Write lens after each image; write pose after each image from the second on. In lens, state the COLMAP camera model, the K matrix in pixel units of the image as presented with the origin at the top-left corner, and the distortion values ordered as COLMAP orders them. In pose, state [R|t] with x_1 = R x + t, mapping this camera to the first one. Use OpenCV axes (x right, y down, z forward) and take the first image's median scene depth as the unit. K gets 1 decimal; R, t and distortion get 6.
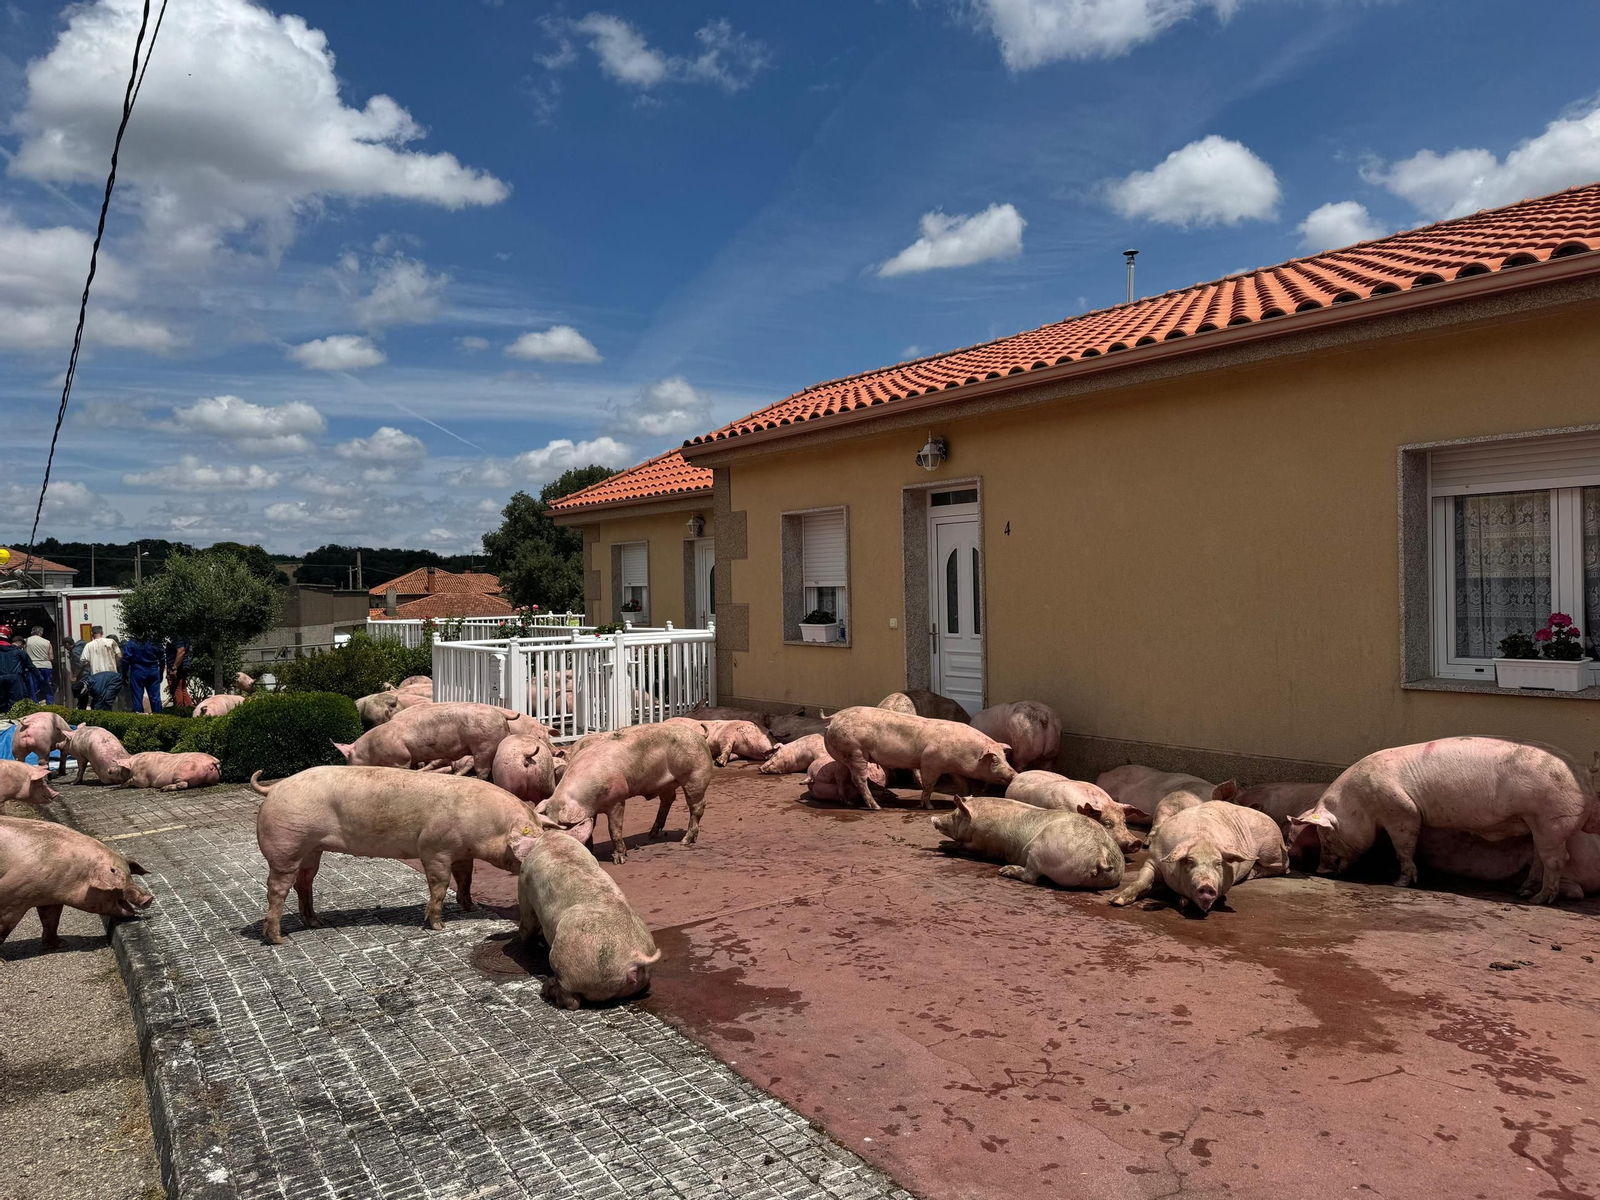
lens RADIAL K [[1126.6, 0, 810.8], [0, 1126.6, 571.1], [0, 0, 1]] dist [0.059424, -0.081135]
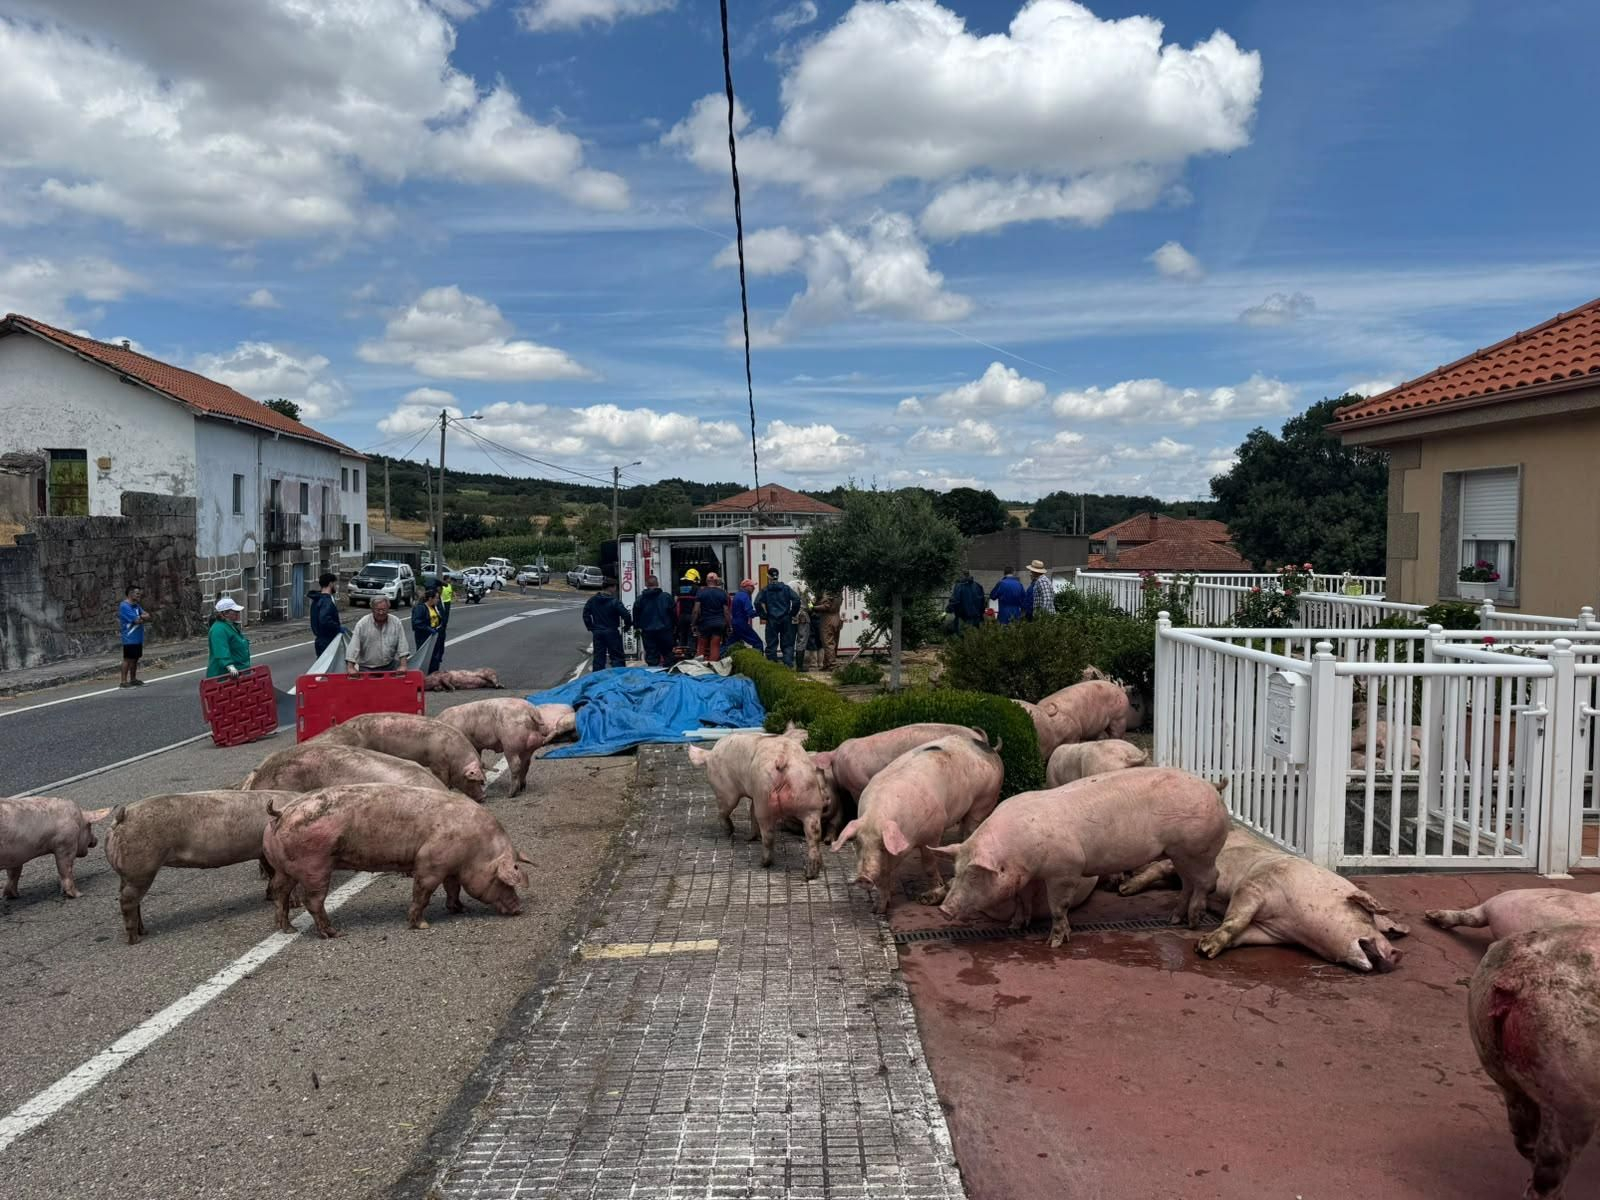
lens RADIAL K [[1116.6, 0, 800.0], [0, 1116.6, 600.0], [0, 0, 1]] dist [0.086329, -0.114514]
pose [[0.809719, 0.057726, -0.583971, -0.103972], [-0.015053, 0.996866, 0.077668, 0.004135], [0.586624, -0.054098, 0.808050, 0.304825]]
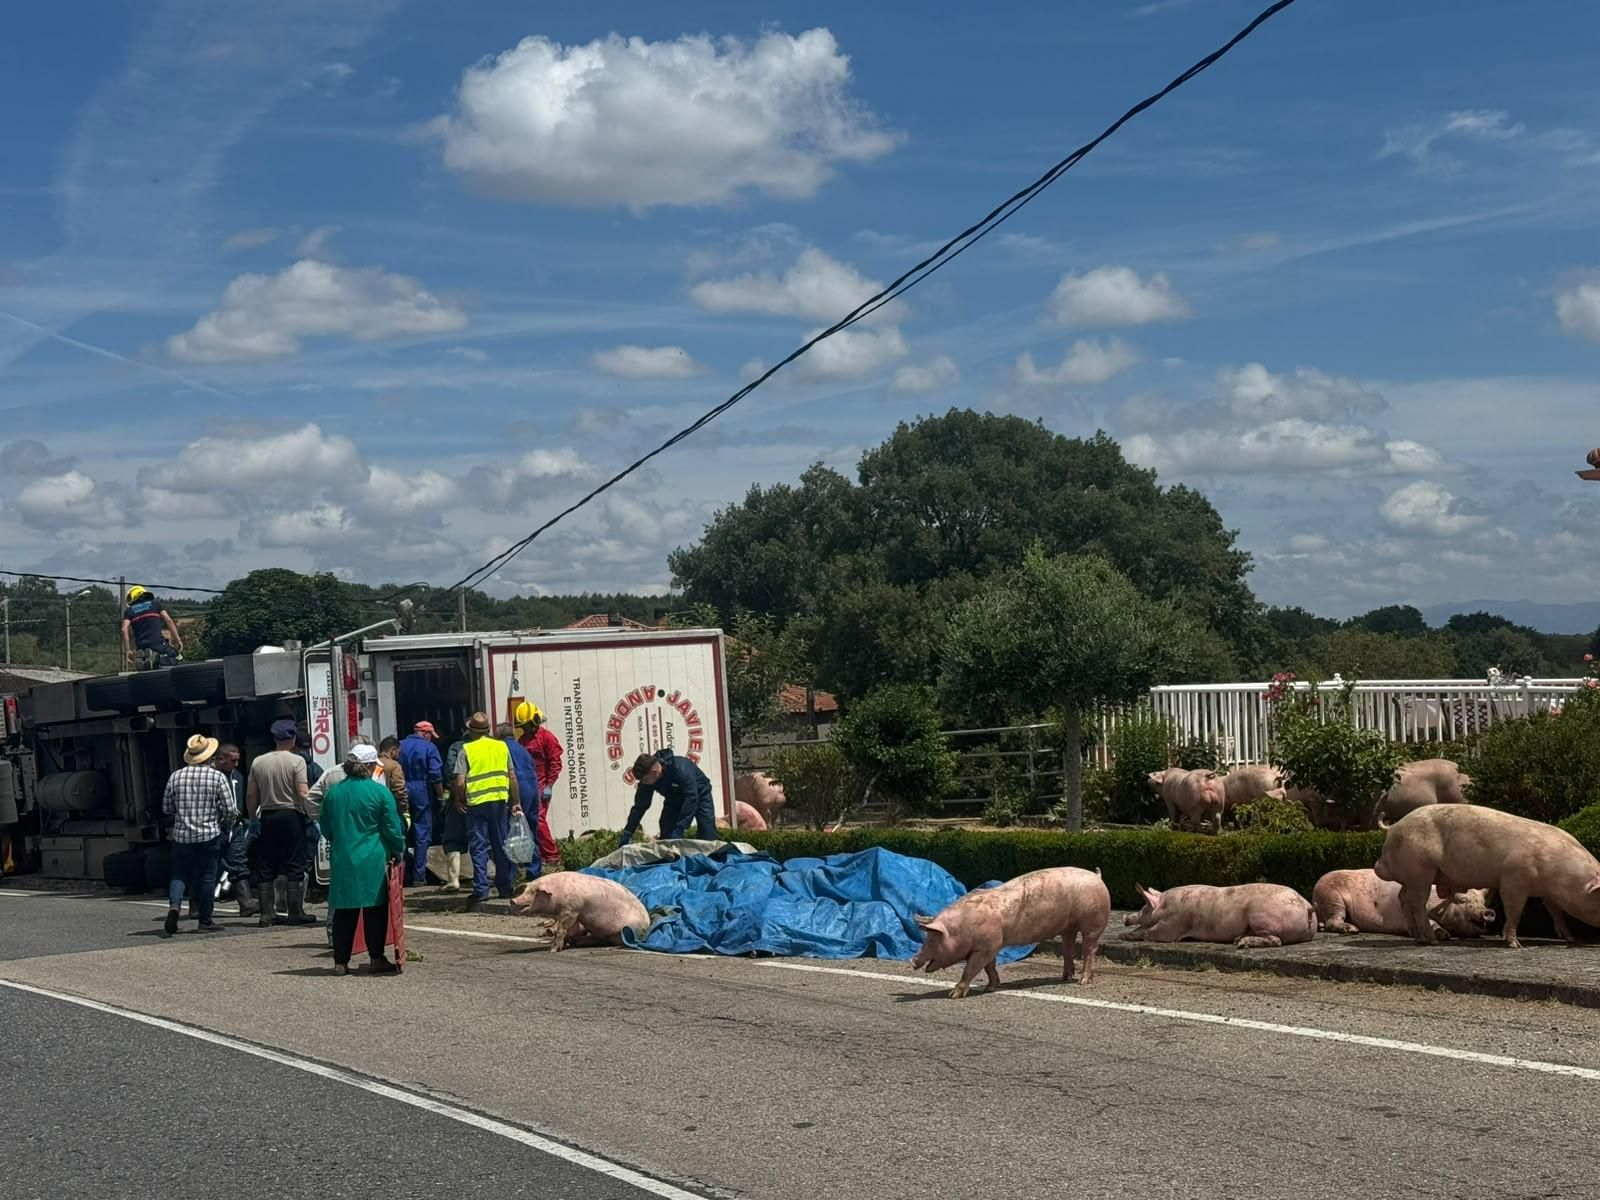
lens RADIAL K [[2281.7, 0, 789.3], [0, 2281.7, 587.6], [0, 0, 1]] dist [0.150400, -0.112684]
pose [[0.985985, -0.009412, -0.166570, -0.480802], [0.006616, 0.999828, -0.017327, 0.020094], [0.166704, 0.015982, 0.985877, -0.137313]]
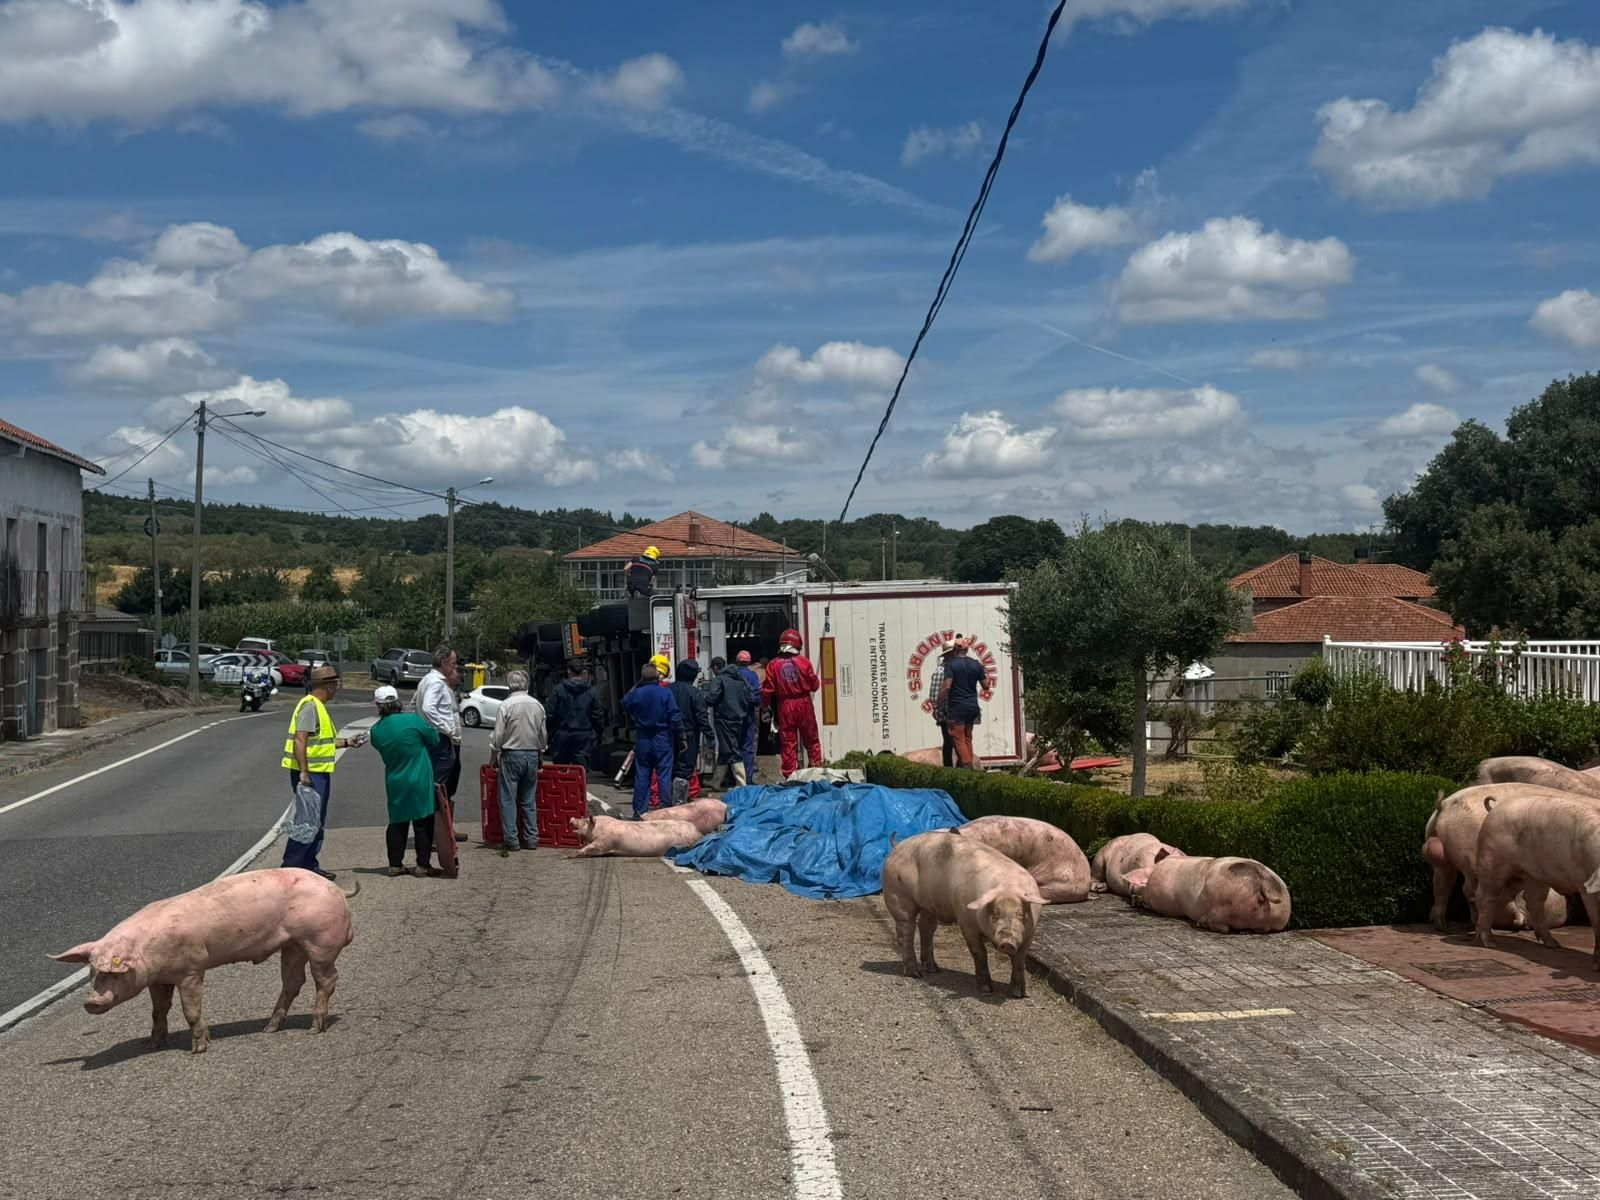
lens RADIAL K [[1853.8, 0, 800.9], [0, 1853.8, 608.9], [0, 0, 1]] dist [0.175979, -0.365893]
pose [[0.843164, 0.018009, -0.537355, -0.138305], [-0.004204, 0.999629, 0.026906, 0.002743], [0.537641, -0.020427, 0.842927, 0.055441]]
